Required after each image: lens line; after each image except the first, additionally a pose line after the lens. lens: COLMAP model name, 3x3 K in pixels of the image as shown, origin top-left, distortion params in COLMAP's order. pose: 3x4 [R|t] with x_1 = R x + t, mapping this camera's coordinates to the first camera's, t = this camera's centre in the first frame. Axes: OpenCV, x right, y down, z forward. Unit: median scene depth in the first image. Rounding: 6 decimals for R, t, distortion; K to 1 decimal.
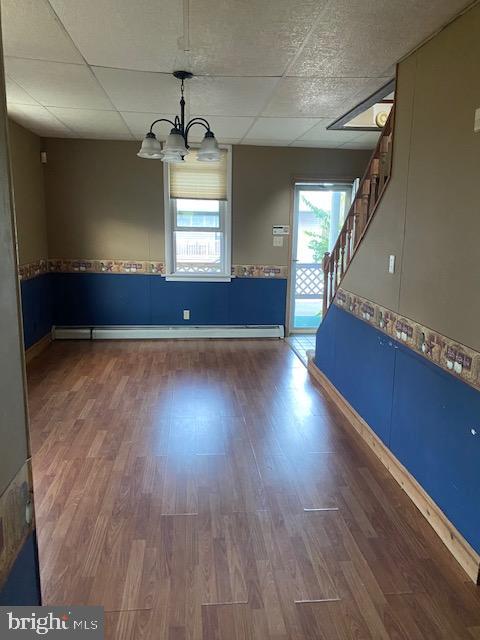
lens RADIAL K [[504.1, 0, 240.0], [0, 504.1, 320.0], [0, 0, 1]] dist [-0.001426, -0.000381]
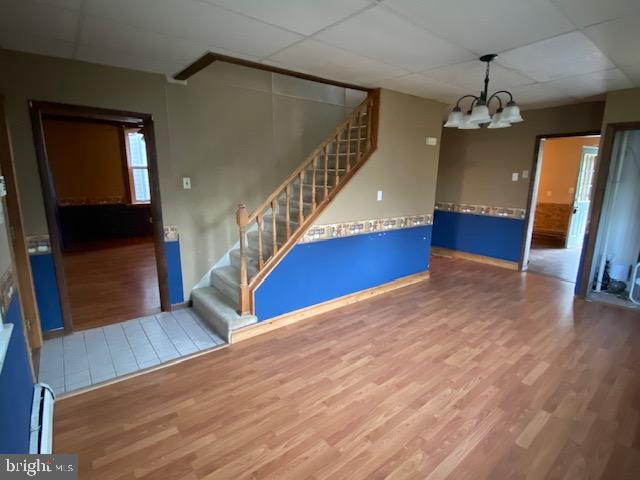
lens RADIAL K [[322.0, 0, 319.2], [0, 322.0, 231.5], [0, 0, 1]] dist [0.000818, 0.000267]
pose [[-0.548192, -0.186310, 0.815337, -0.502135], [0.135560, 0.942188, 0.306440, -0.325404], [-0.825293, 0.278515, -0.491243, 1.531840]]
